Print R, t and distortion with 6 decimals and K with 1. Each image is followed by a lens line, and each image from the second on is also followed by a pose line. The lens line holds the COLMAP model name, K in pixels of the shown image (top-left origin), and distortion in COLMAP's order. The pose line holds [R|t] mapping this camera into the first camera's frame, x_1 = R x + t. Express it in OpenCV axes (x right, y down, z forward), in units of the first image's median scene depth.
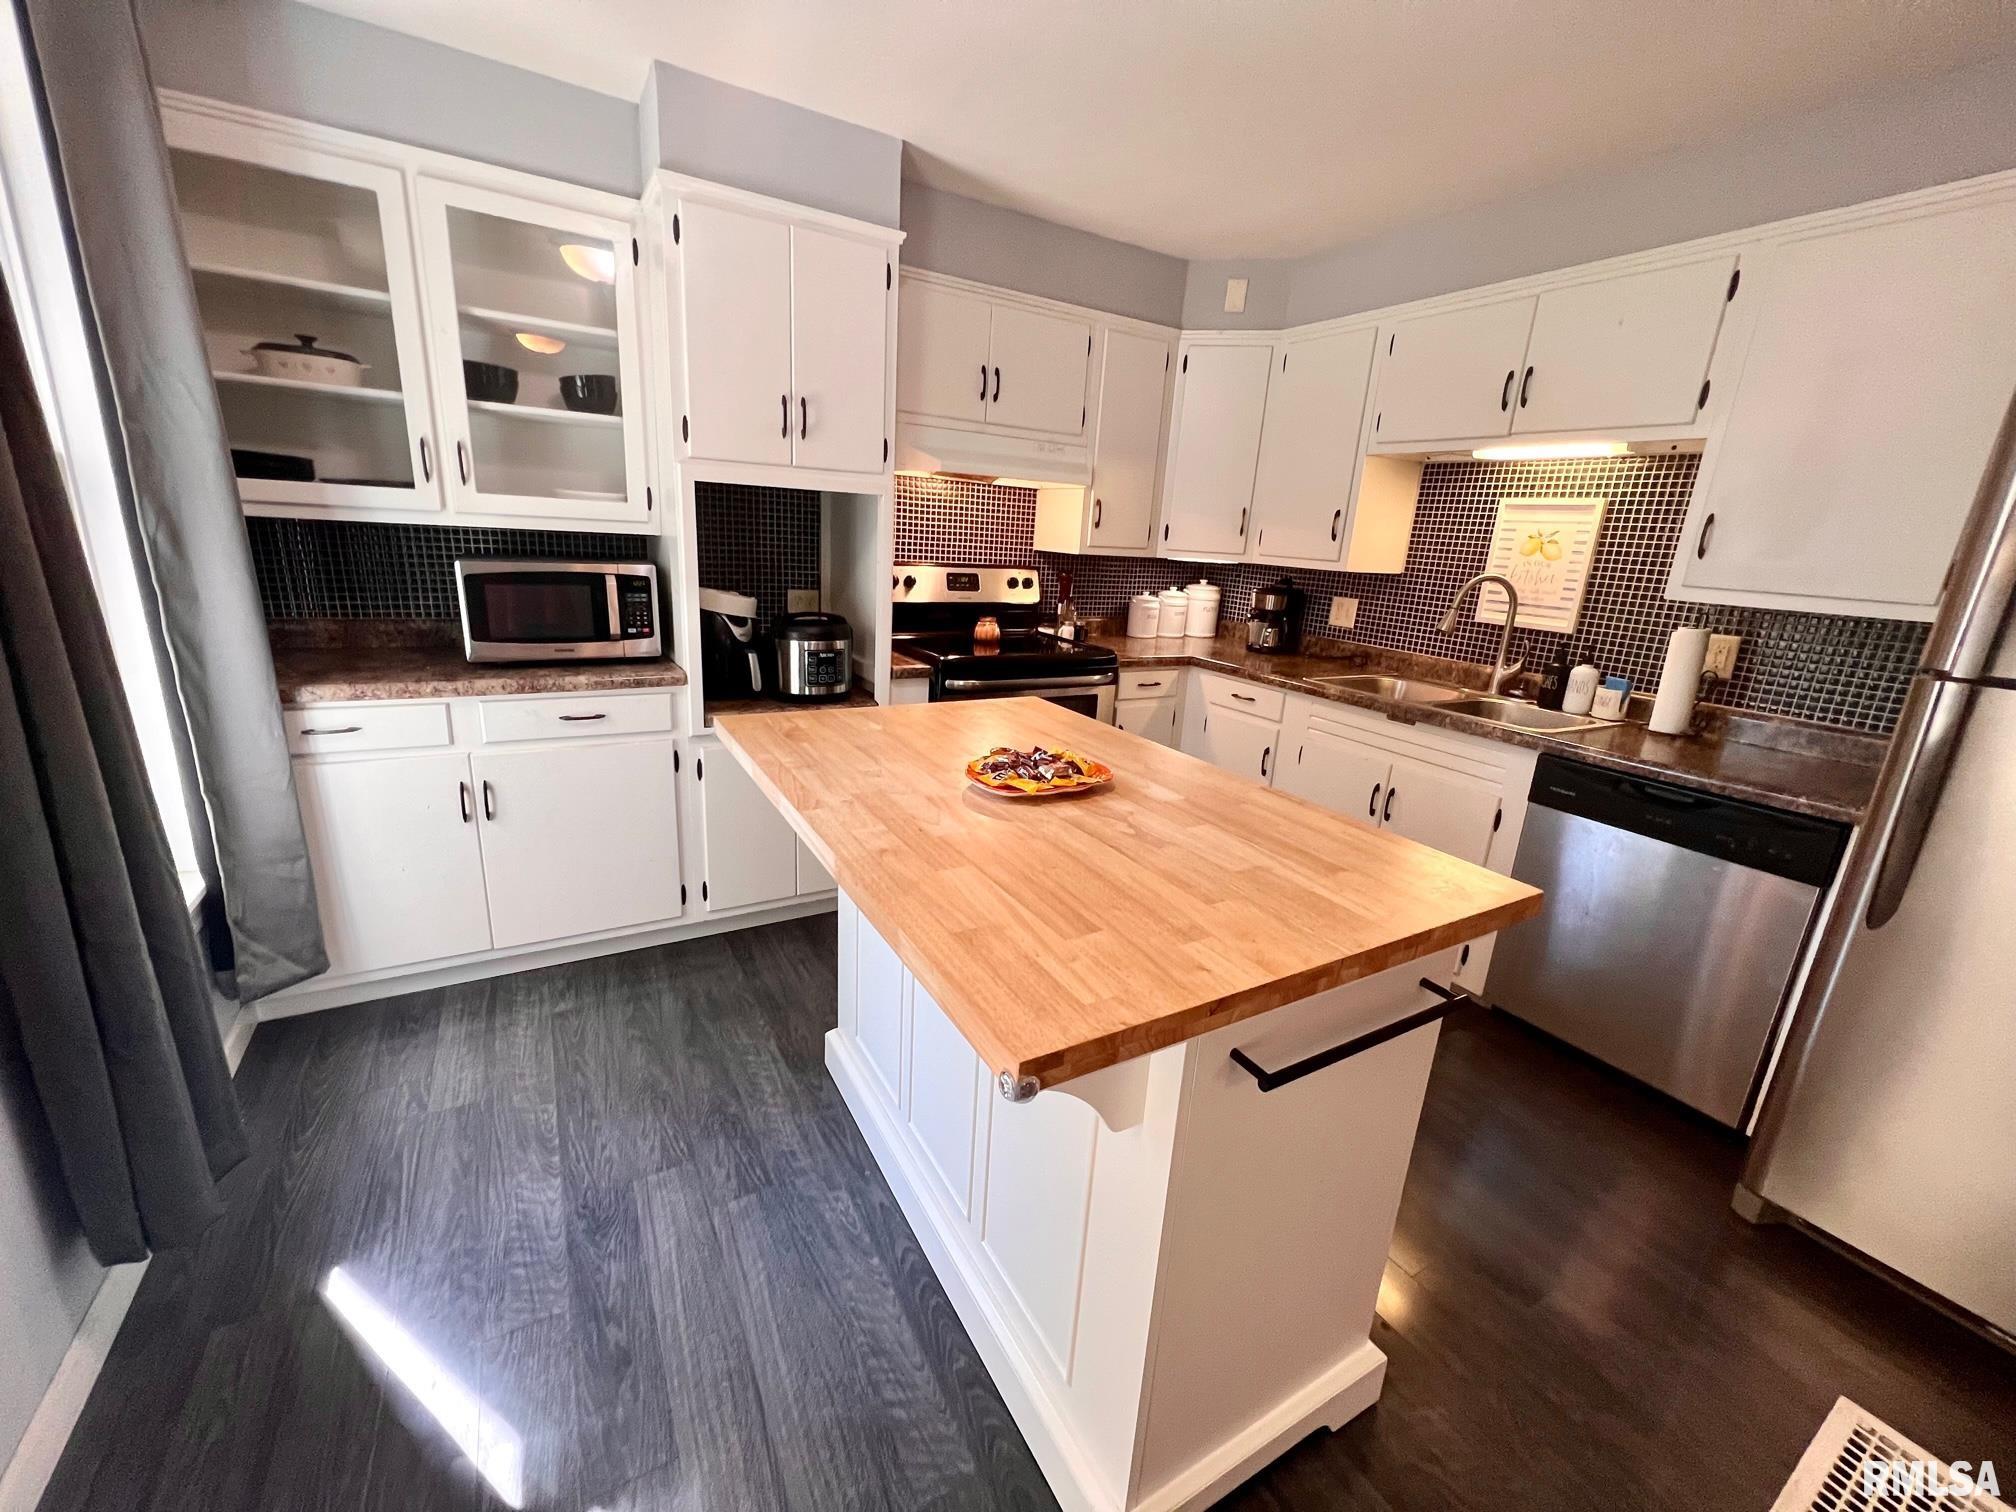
lens RADIAL K [[805.7, 0, 1008.4], [0, 805.7, 754.0], [0, 0, 1]] dist [-0.002486, 0.001080]
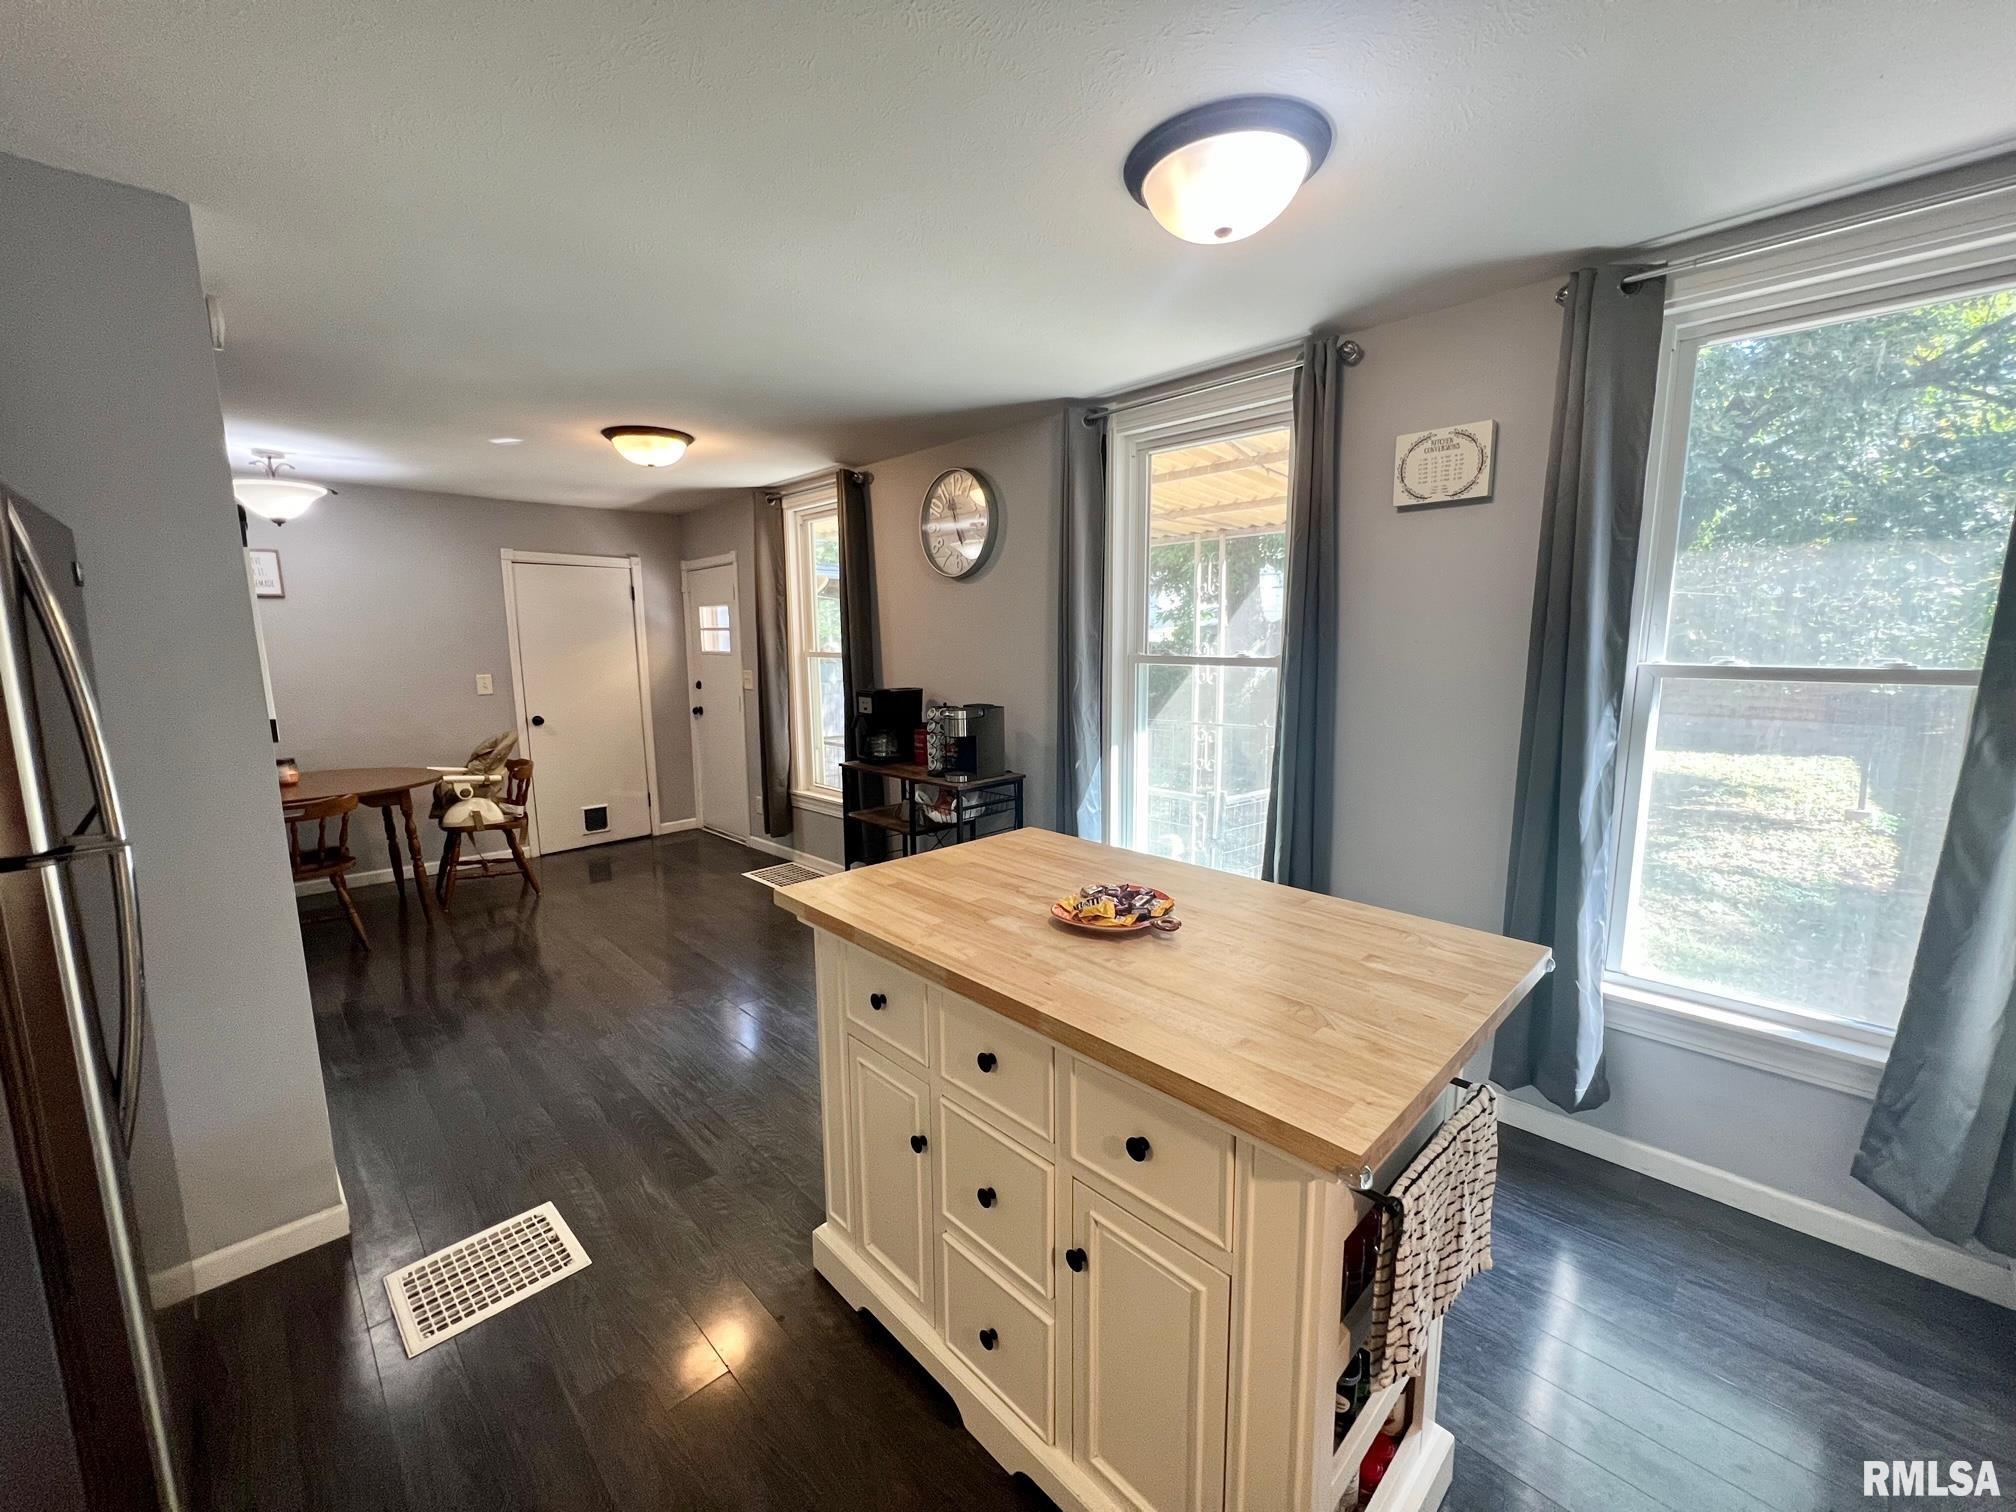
lens RADIAL K [[805.7, 0, 1005.2], [0, 805.7, 751.6], [0, 0, 1]] dist [-0.002486, 0.001080]
pose [[-0.967885, -0.011475, -0.251132, 0.300099], [-0.111113, 0.915613, 0.386402, -0.378729], [0.225506, 0.401897, -0.887483, 1.189328]]
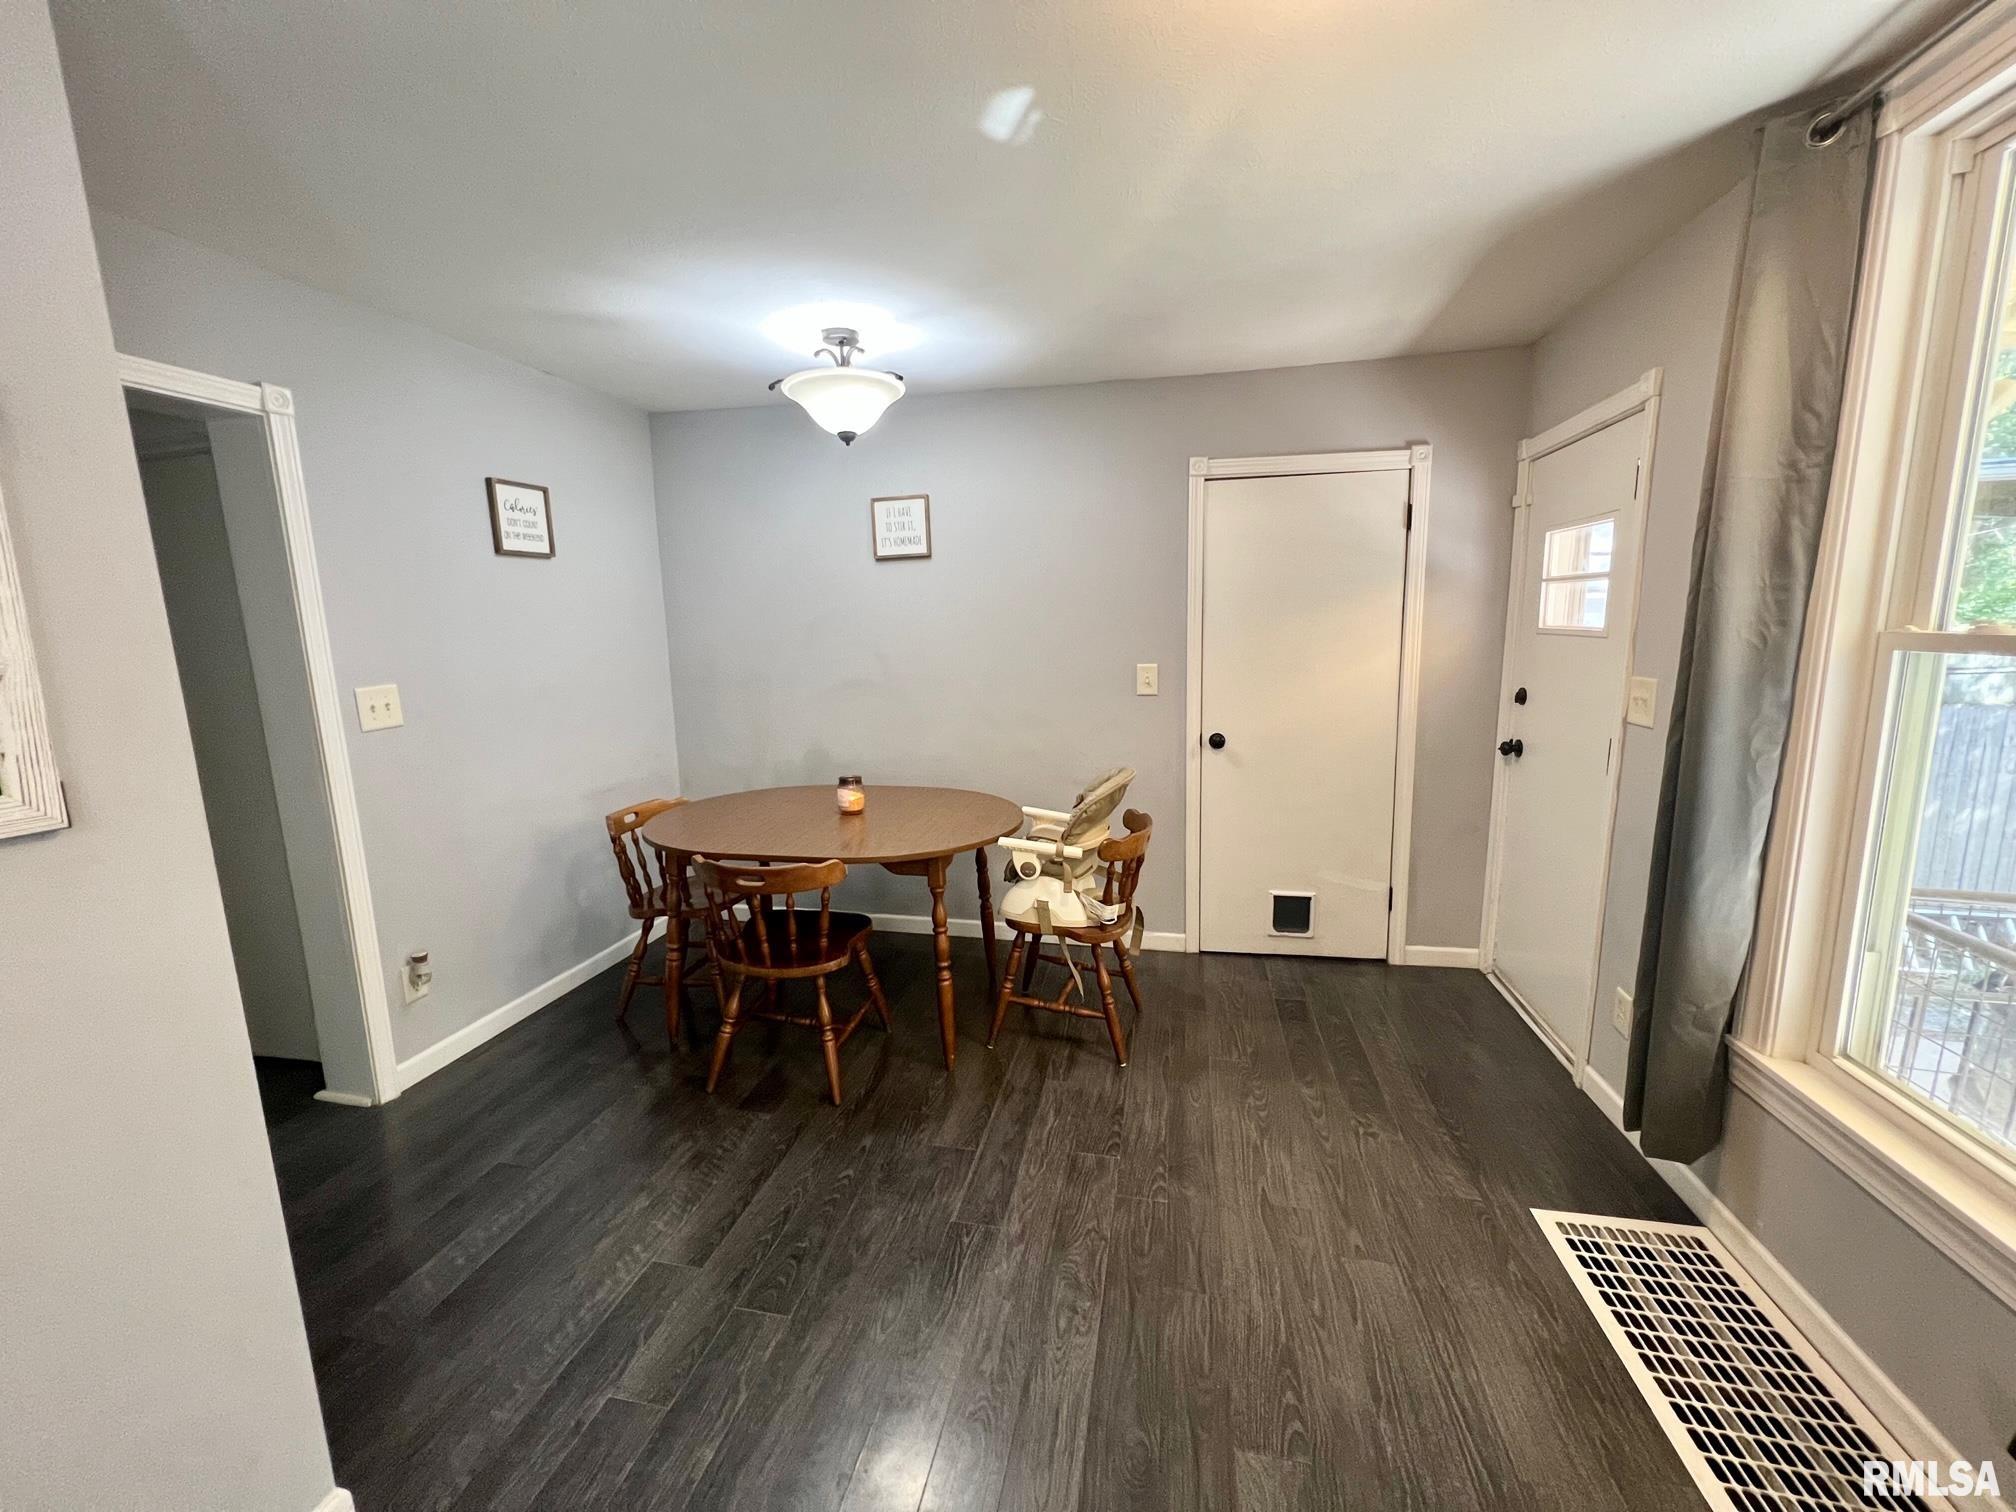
lens RADIAL K [[805.7, 0, 1006.6], [0, 805.7, 753.7], [0, 0, 1]] dist [-0.002486, 0.001080]
pose [[-0.740936, -0.147367, 0.655208, 0.368292], [0.165731, 0.905330, 0.391038, 0.016027], [-0.650805, 0.398322, -0.646368, -0.130795]]
